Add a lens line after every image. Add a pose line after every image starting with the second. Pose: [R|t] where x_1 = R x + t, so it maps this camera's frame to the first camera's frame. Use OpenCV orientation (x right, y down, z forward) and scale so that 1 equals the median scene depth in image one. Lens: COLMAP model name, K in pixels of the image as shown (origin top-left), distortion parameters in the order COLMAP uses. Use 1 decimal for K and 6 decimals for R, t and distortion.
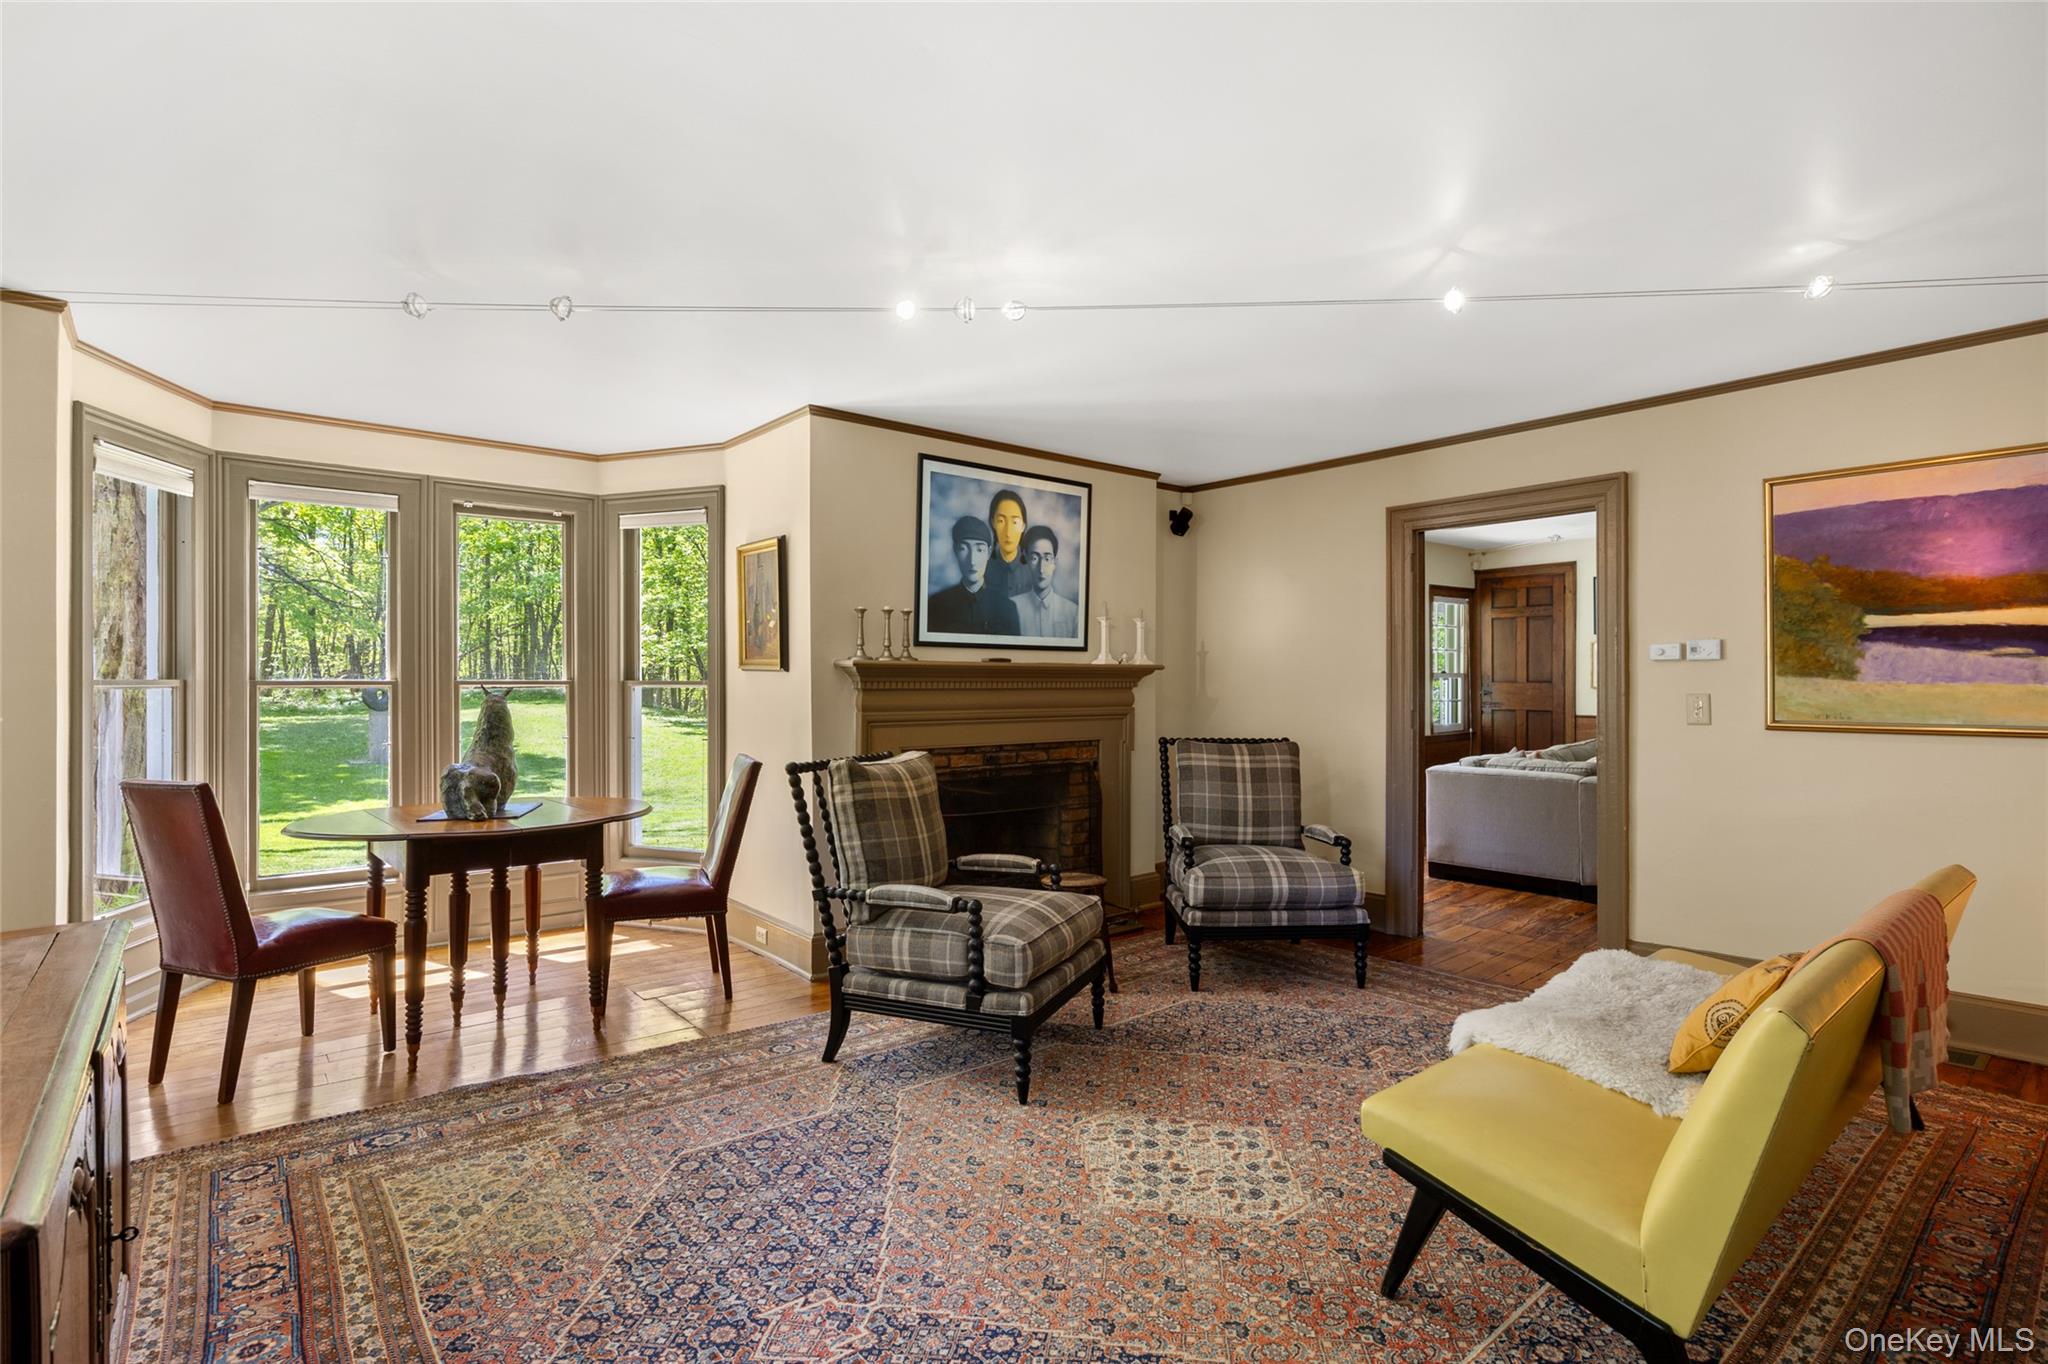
lens RADIAL K [[987.5, 0, 1030.1], [0, 987.5, 678.9], [0, 0, 1]] dist [-0.020221, 0.000184]
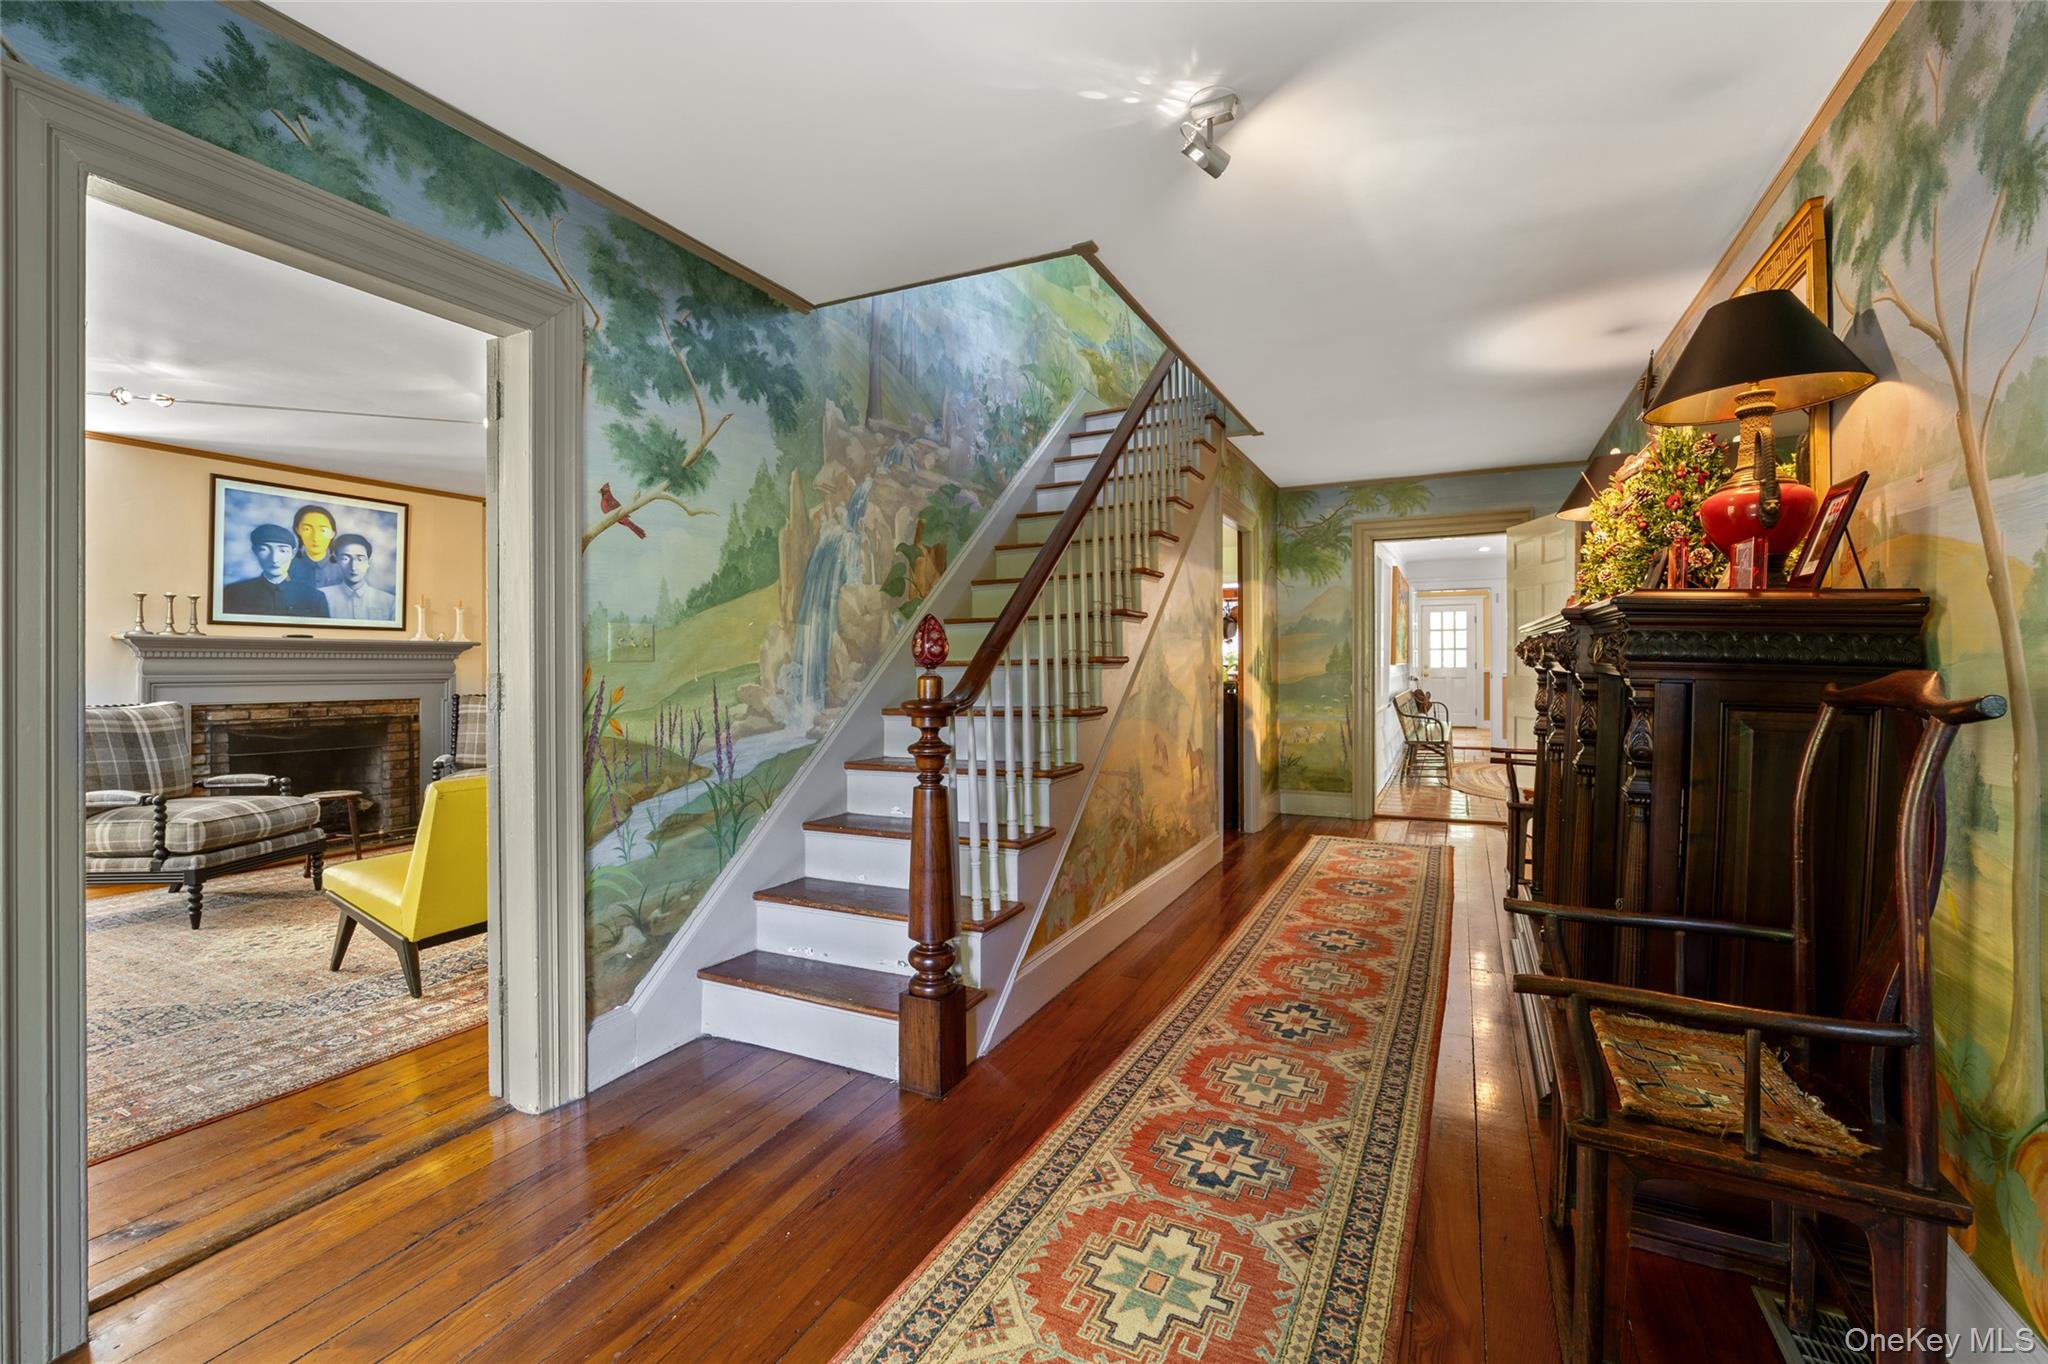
lens RADIAL K [[892.1, 0, 1015.9], [0, 892.1, 667.0], [0, 0, 1]] dist [-0.000405, 0.000217]
pose [[0.921432, -0.002628, 0.388531, 0.390413], [0.001919, 0.999996, 0.002212, 0.021167], [-0.388536, -0.001293, 0.921433, -0.462367]]
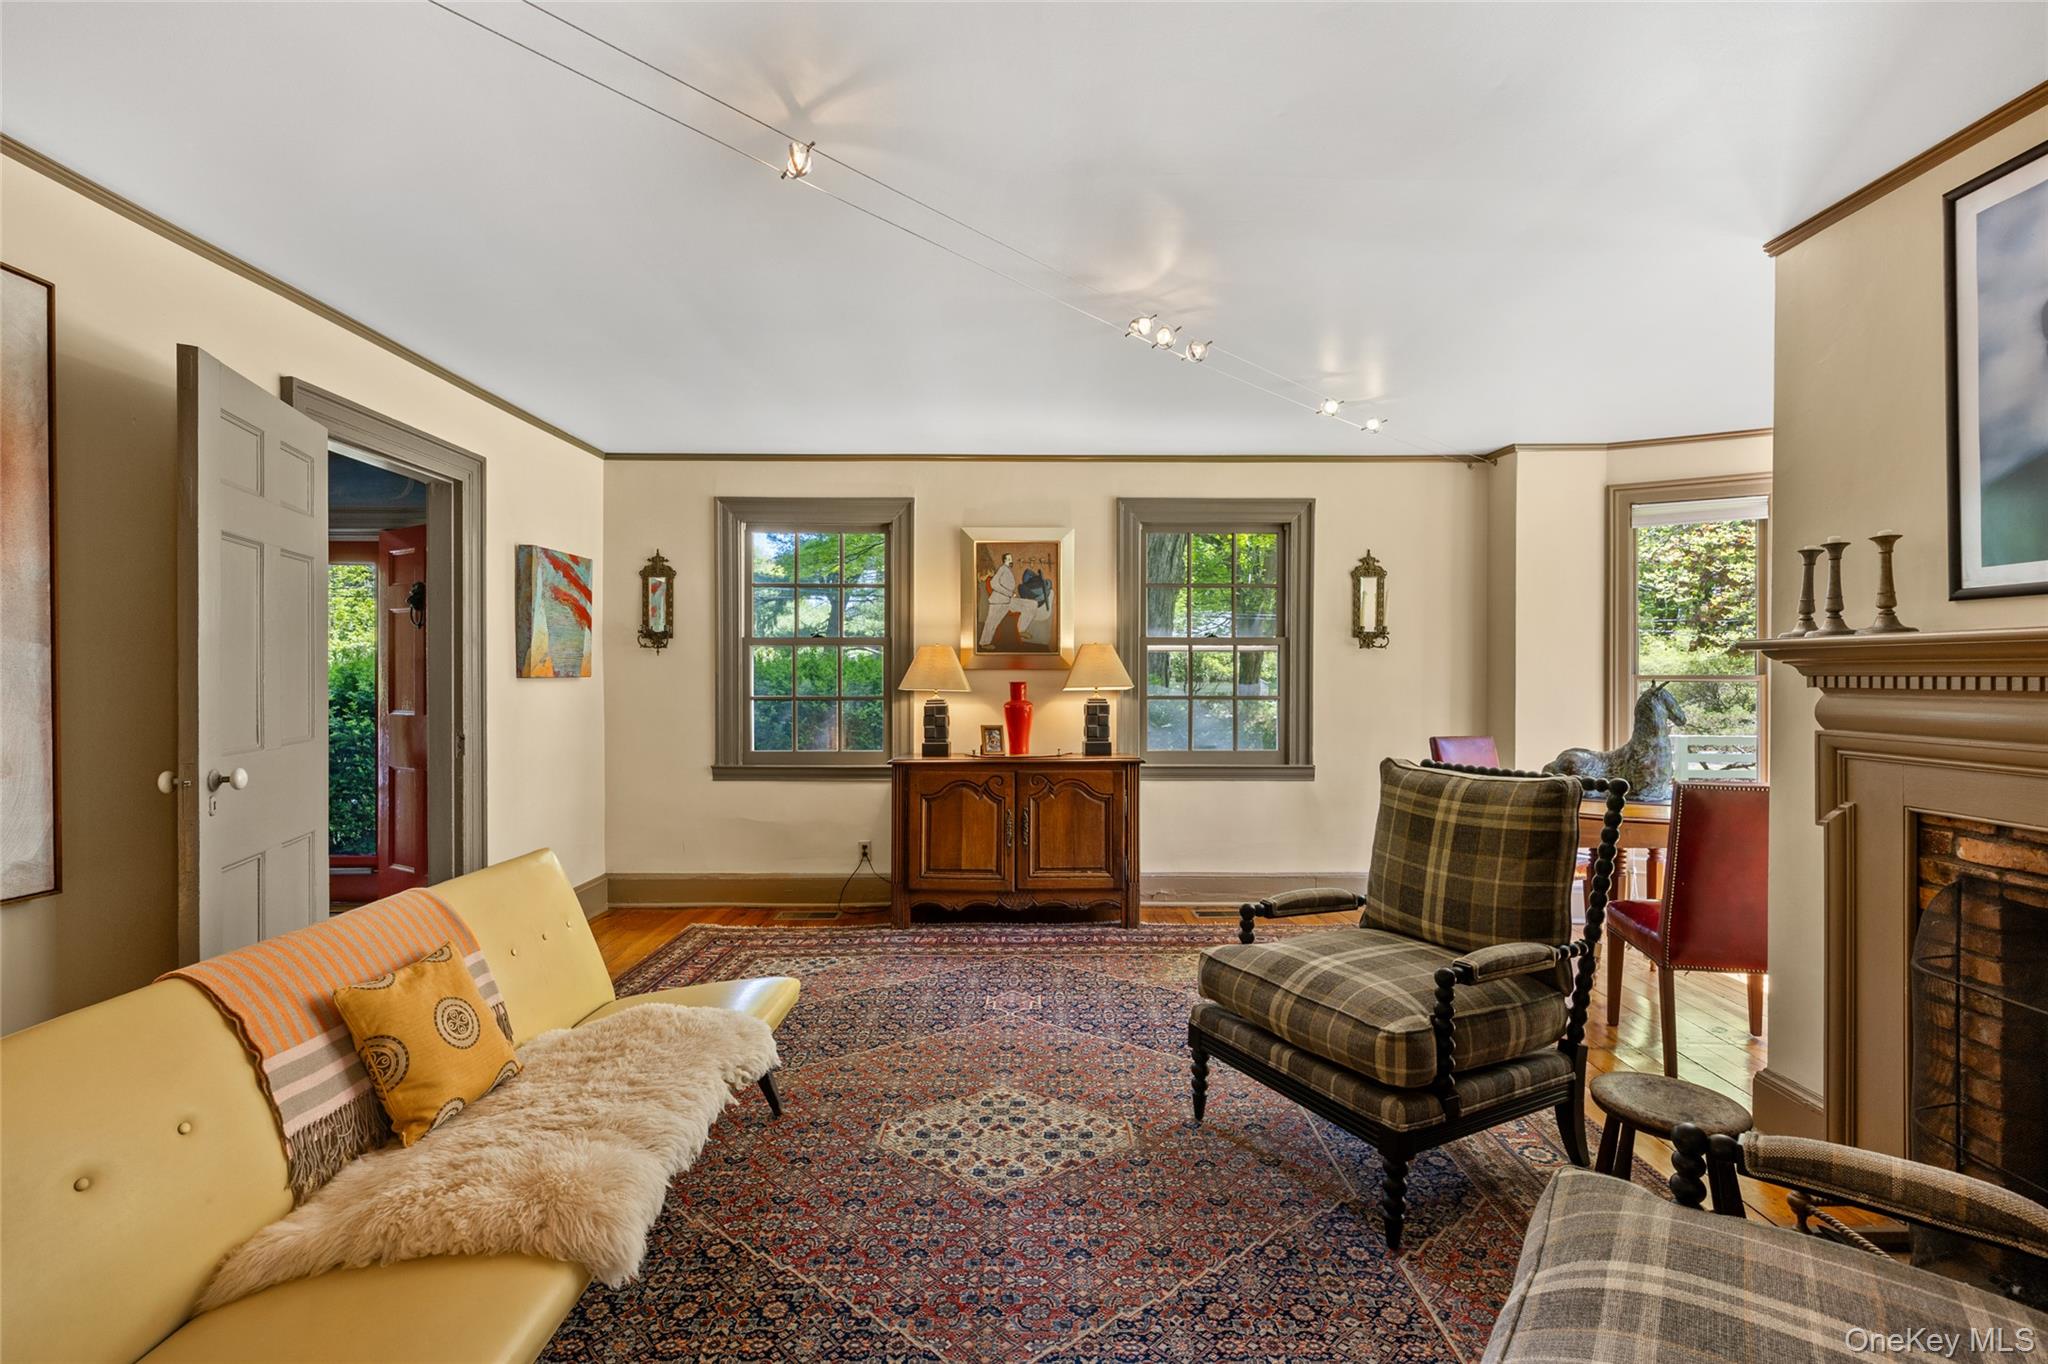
lens RADIAL K [[987.5, 0, 1028.0], [0, 987.5, 684.2], [0, 0, 1]] dist [-0.020221, 0.000184]
pose [[-0.646892, 0.004944, -0.762565, 0.519319], [-0.000907, 0.999973, 0.007253, 0.004411], [0.762581, 0.005384, -0.646871, 0.940580]]
